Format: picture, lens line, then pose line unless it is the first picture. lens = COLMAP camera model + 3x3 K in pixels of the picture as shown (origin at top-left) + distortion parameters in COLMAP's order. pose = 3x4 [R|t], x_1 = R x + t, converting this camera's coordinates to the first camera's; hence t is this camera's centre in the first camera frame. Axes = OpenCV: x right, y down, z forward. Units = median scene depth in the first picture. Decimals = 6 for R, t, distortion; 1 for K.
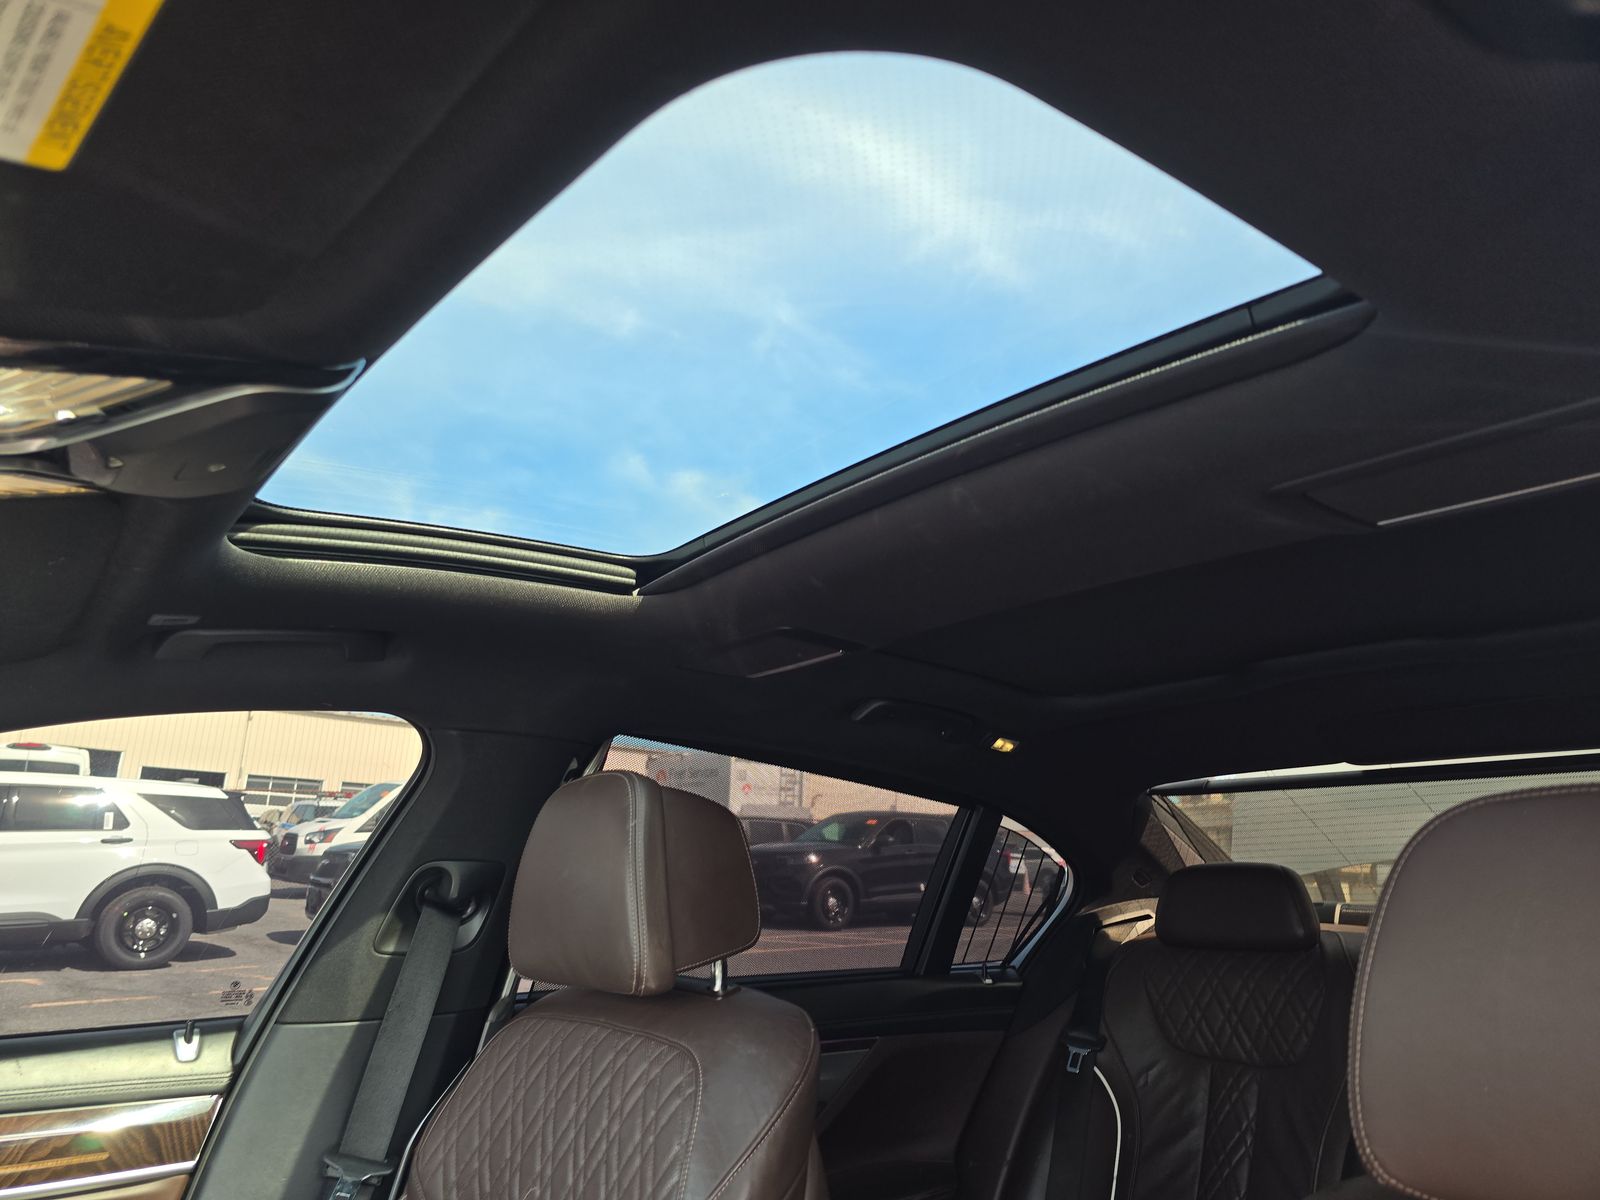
lens RADIAL K [[1085.3, 0, 797.0], [0, 1085.3, 605.3], [0, 0, 1]] dist [-0.001456, -0.000715]
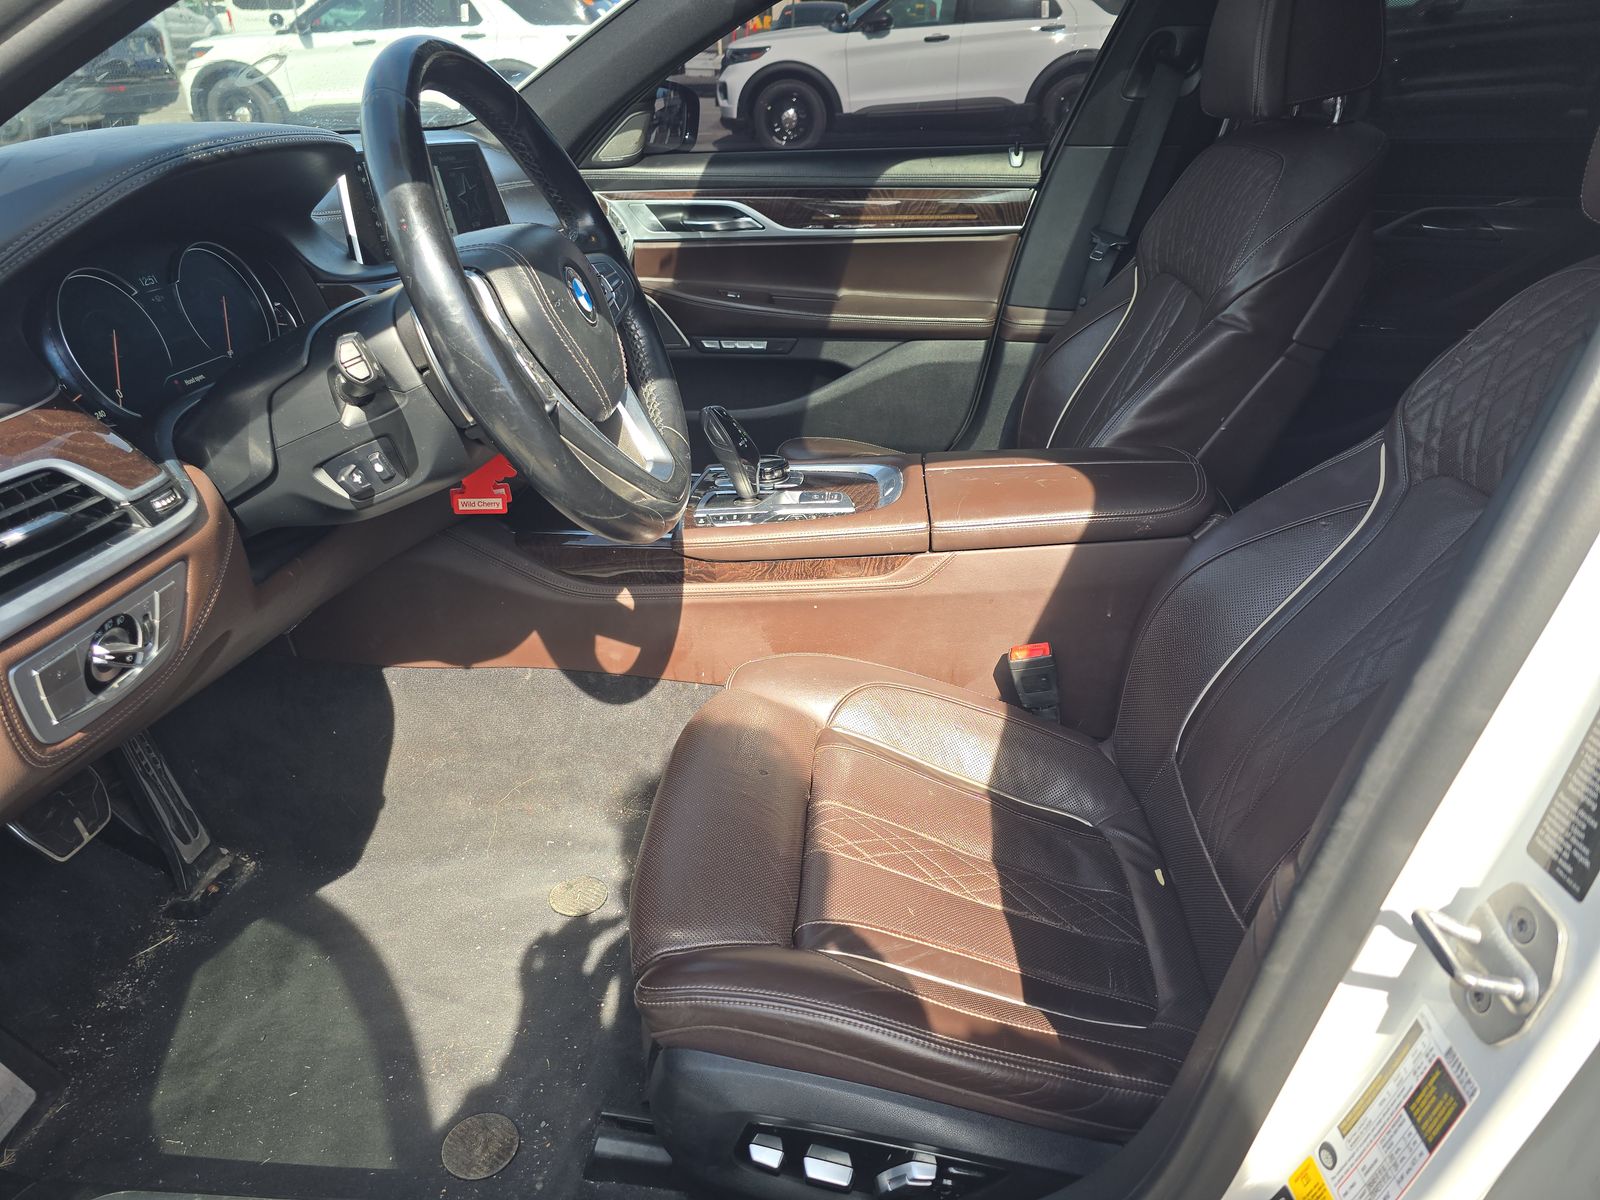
lens RADIAL K [[1085.3, 0, 797.0], [0, 1085.3, 605.3], [0, 0, 1]] dist [-0.001456, -0.000715]
pose [[0.717857, 0.296006, -0.630128, 0.421096], [0.185209, 0.791295, 0.582710, -0.071145], [0.671102, -0.535008, 0.513214, -0.410943]]
